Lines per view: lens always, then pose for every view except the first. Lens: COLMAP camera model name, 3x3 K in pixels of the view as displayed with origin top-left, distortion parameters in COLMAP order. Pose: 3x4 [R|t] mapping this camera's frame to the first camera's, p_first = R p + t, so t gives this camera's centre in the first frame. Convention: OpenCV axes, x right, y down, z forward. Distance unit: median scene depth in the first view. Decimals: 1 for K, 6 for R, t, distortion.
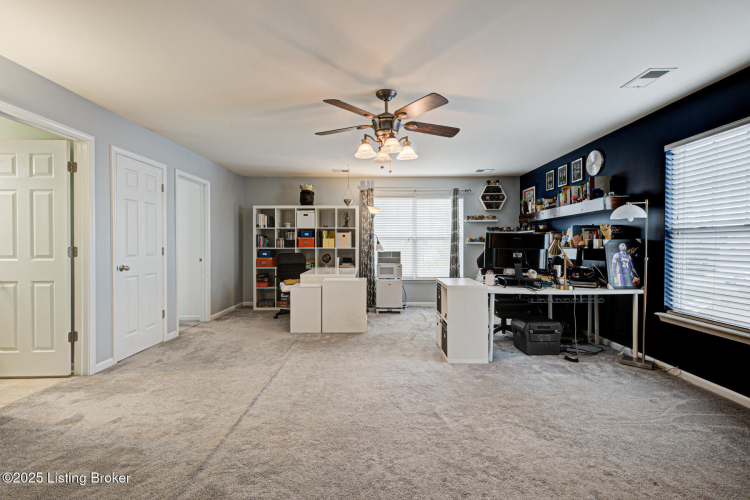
lens RADIAL K [[343.7, 0, 375.0], [0, 343.7, 250.0], [0, 0, 1]] dist [0.000214, 0.000213]
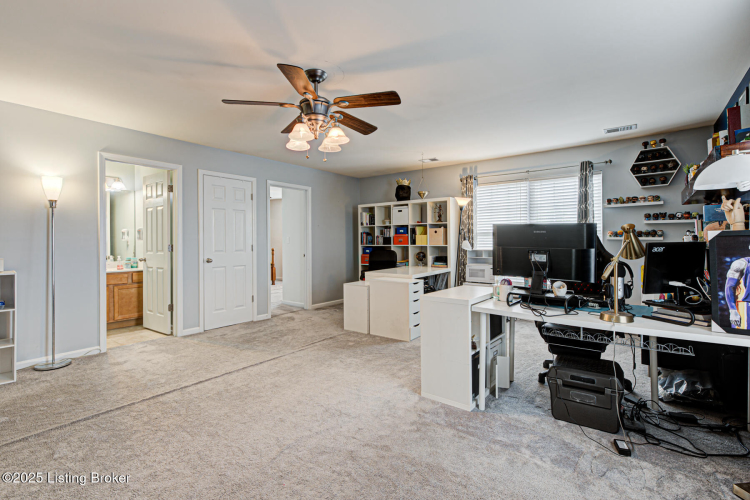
lens RADIAL K [[351.2, 0, 375.0], [0, 351.2, 243.6], [0, 0, 1]] dist [0.003143, 0.000525]
pose [[0.799768, -0.000315, -0.600309, 0.333251], [-0.004416, 0.999970, -0.006409, -0.003731], [0.600293, 0.007777, 0.799742, 0.170036]]
